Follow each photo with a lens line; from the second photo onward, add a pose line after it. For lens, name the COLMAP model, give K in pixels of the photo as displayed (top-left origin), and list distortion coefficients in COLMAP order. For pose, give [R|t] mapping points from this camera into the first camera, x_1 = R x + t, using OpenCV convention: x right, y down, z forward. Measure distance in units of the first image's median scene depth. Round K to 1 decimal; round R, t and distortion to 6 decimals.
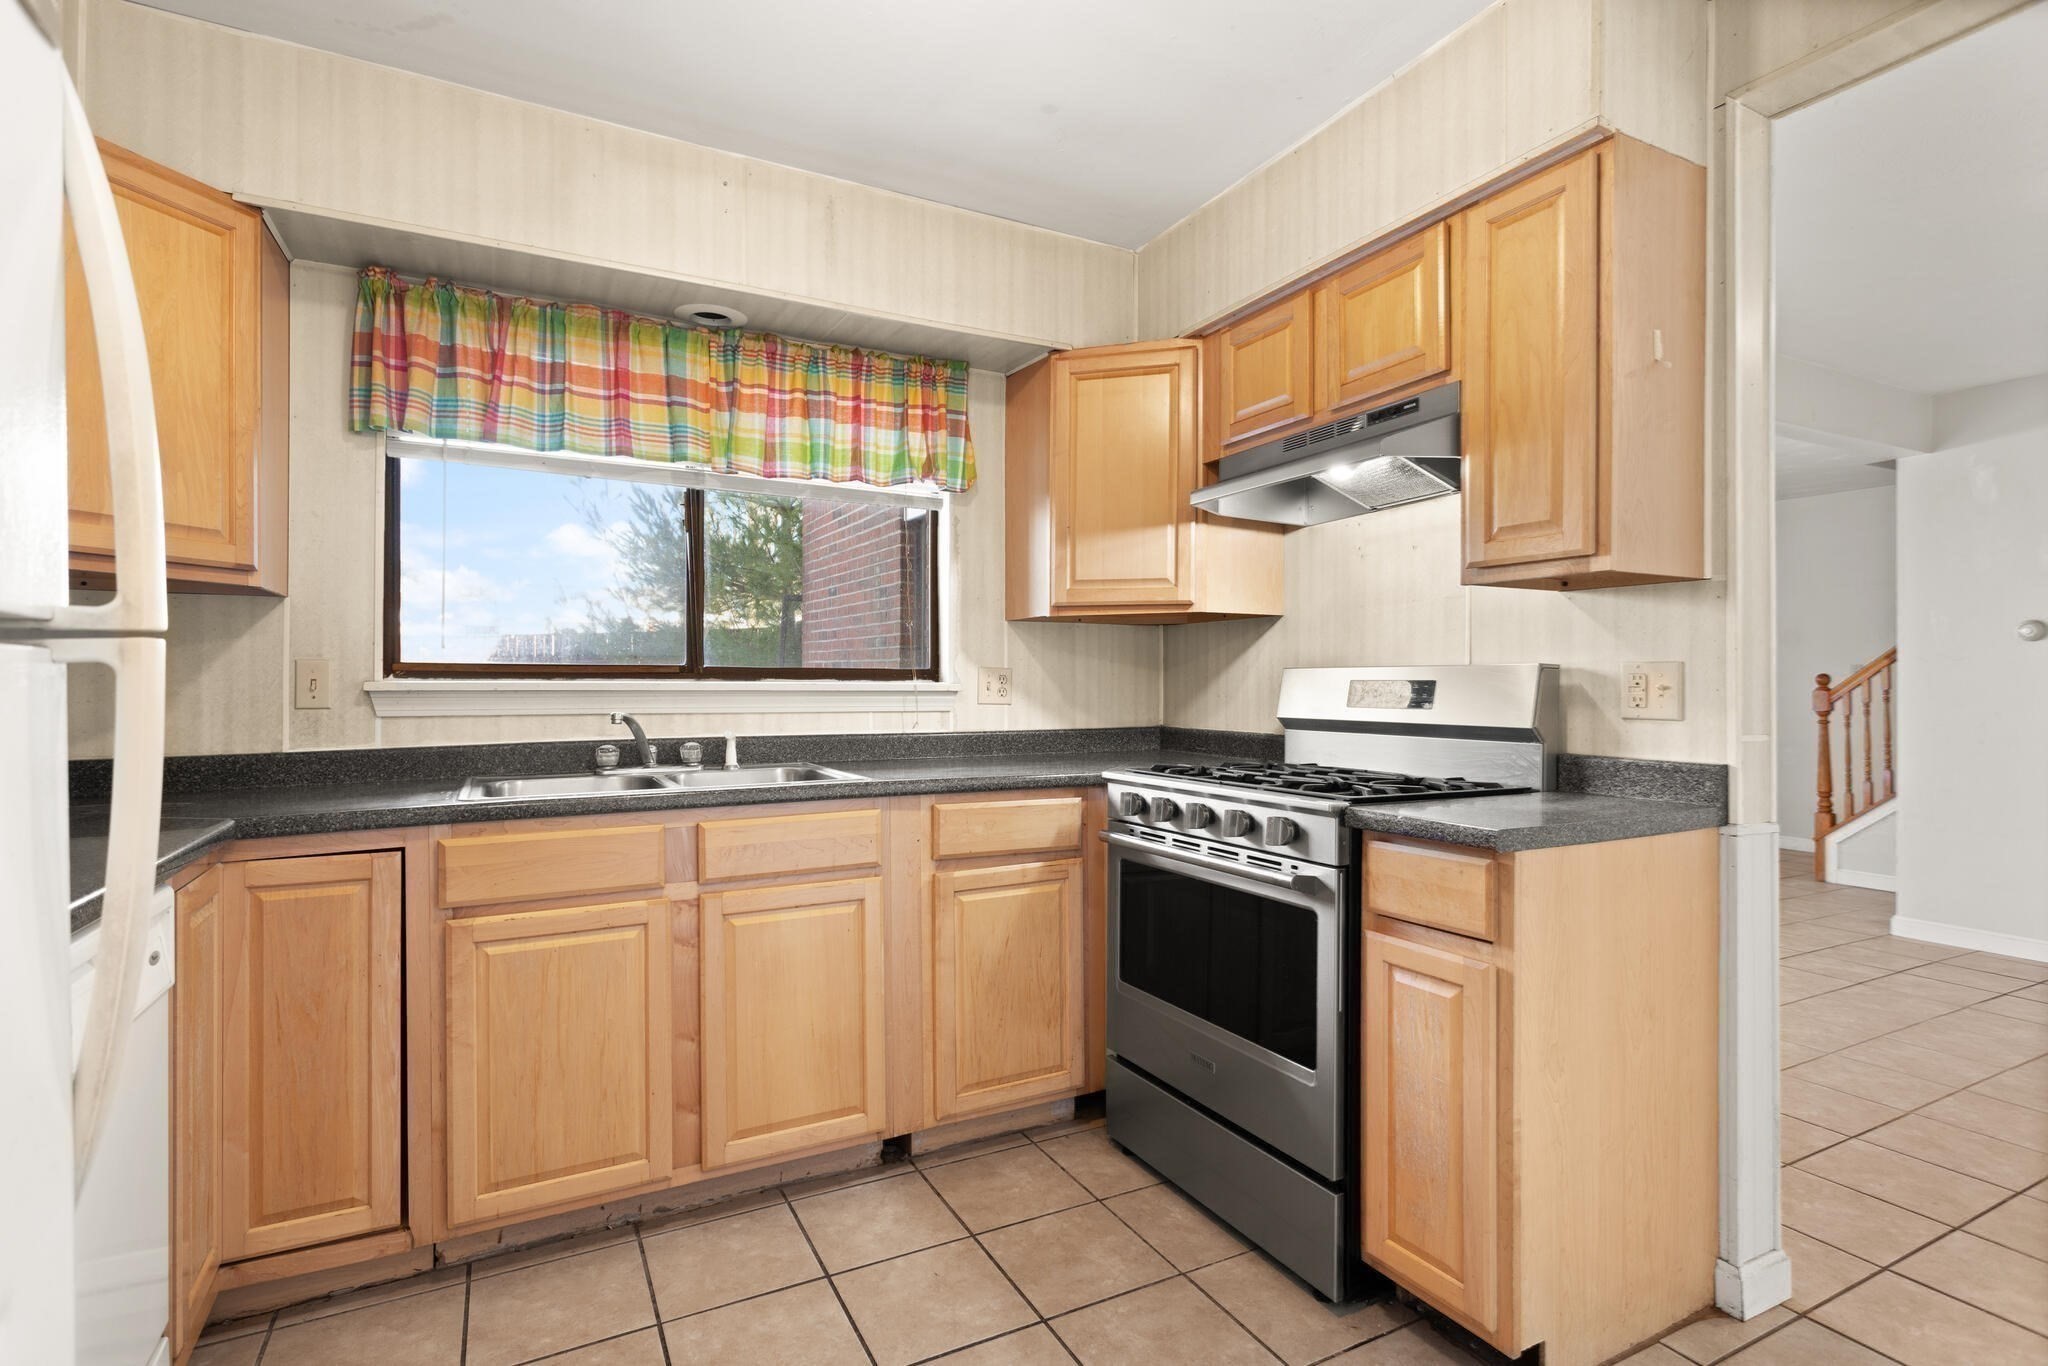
lens RADIAL K [[994.2, 0, 1018.5], [0, 994.2, 690.2], [0, 0, 1]] dist [-0.000052, 0.001831]
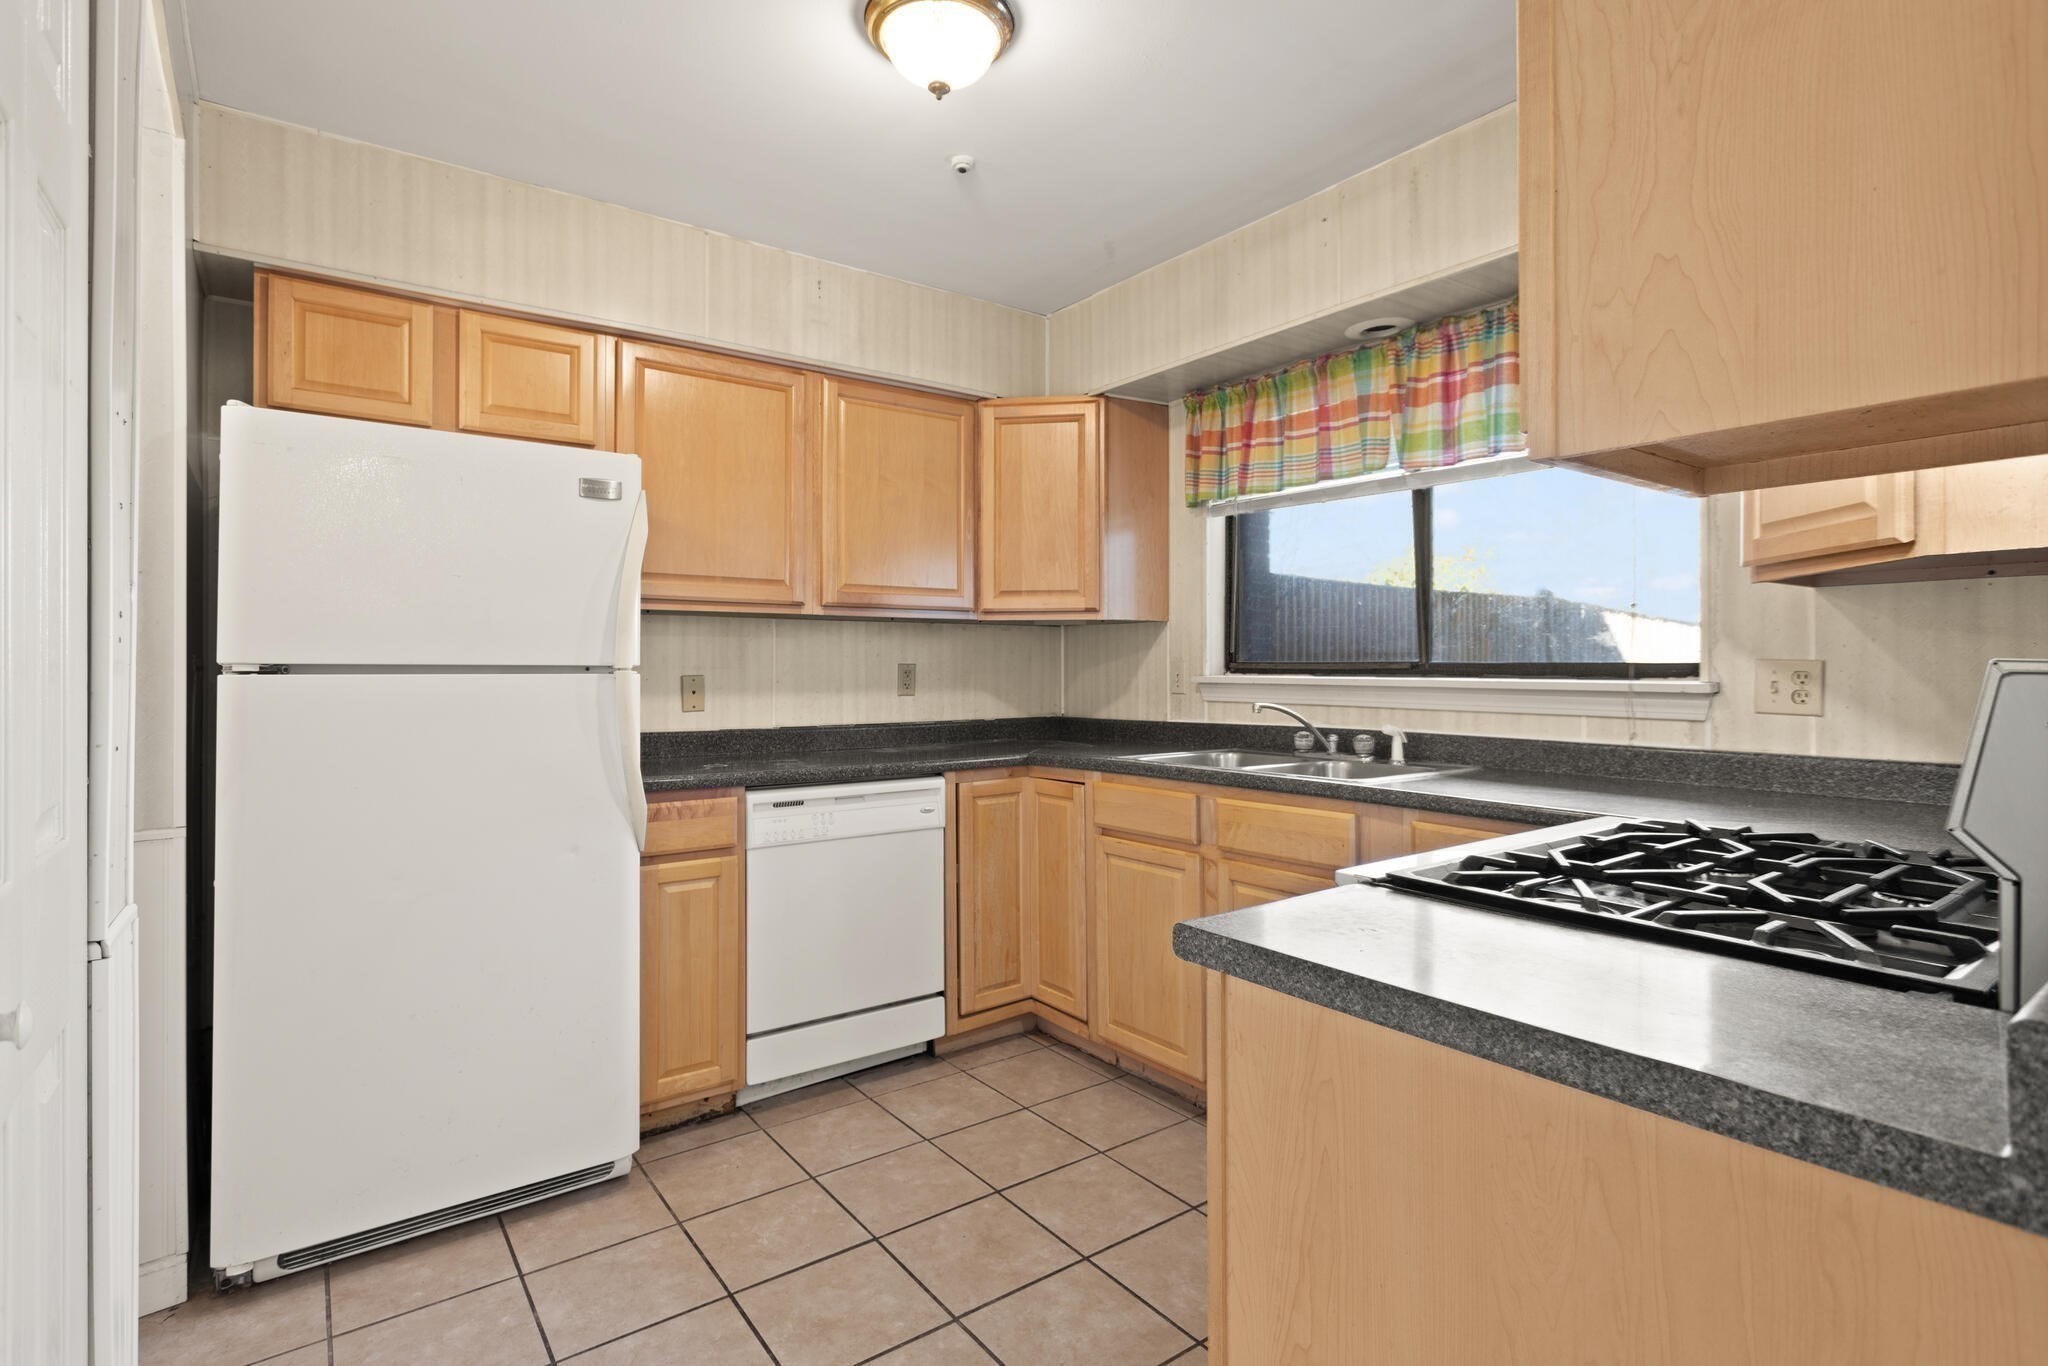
lens RADIAL K [[994.2, 0, 978.4], [0, 994.2, 668.0], [0, 0, 1]] dist [-0.000052, 0.001831]
pose [[0.130646, -0.000352, -0.991429, 0.767888], [-0.005683, 0.999983, -0.001104, -0.018237], [0.991413, 0.005779, 0.130642, 0.512611]]
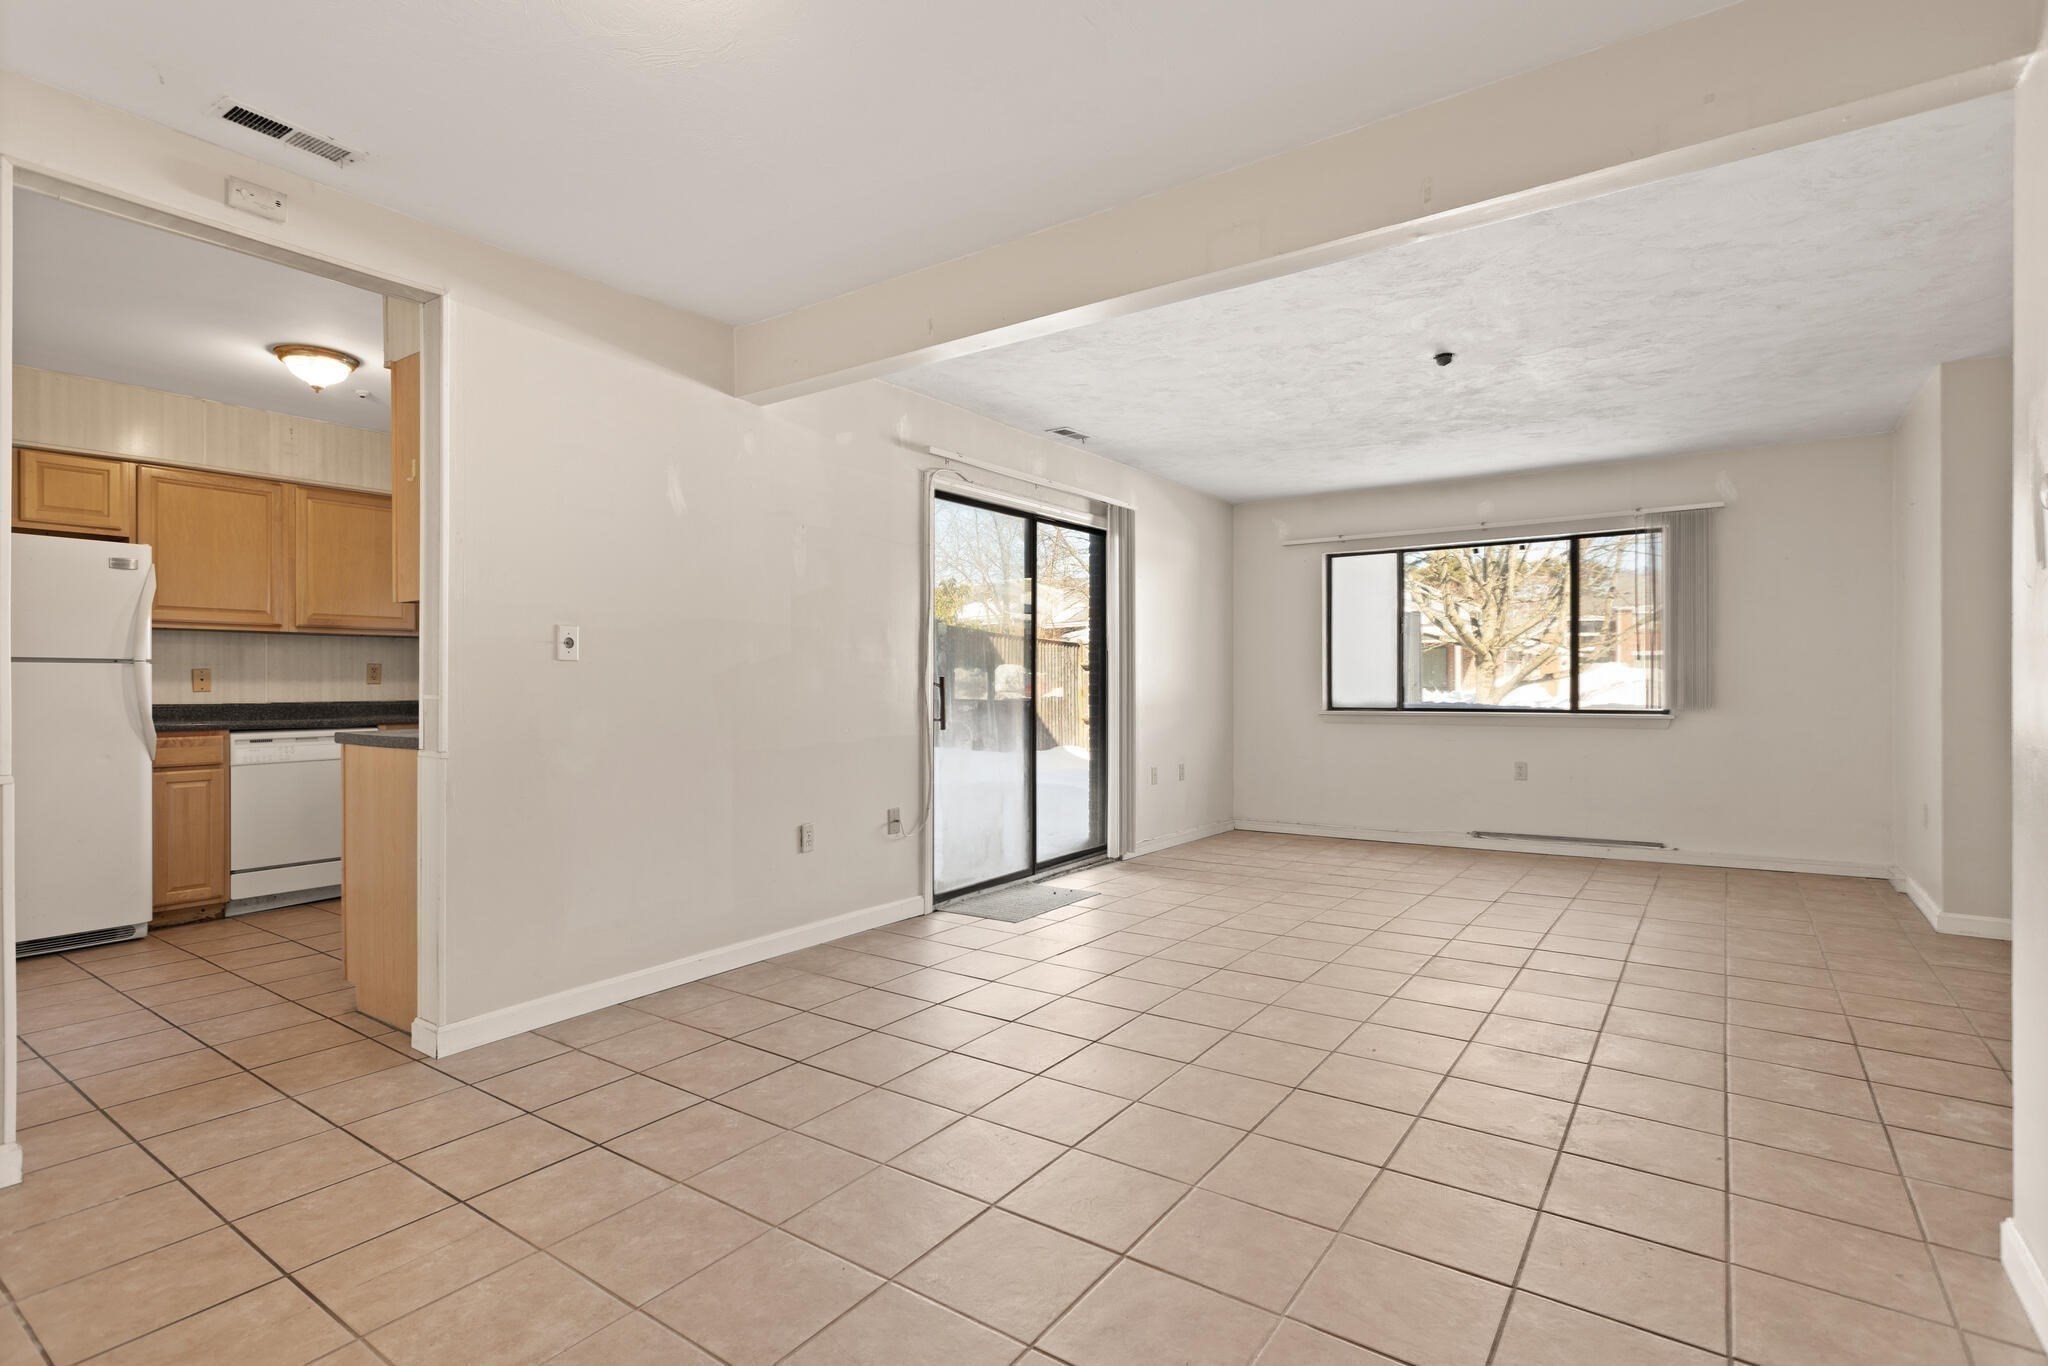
lens RADIAL K [[994.2, 0, 998.8], [0, 994.2, 694.0], [0, 0, 1]] dist [-0.000052, 0.001831]
pose [[0.453559, 0.006587, -0.891202, 1.979660], [-0.005546, 0.999974, 0.004569, 0.025019], [0.891209, 0.002870, 0.453584, 0.840963]]
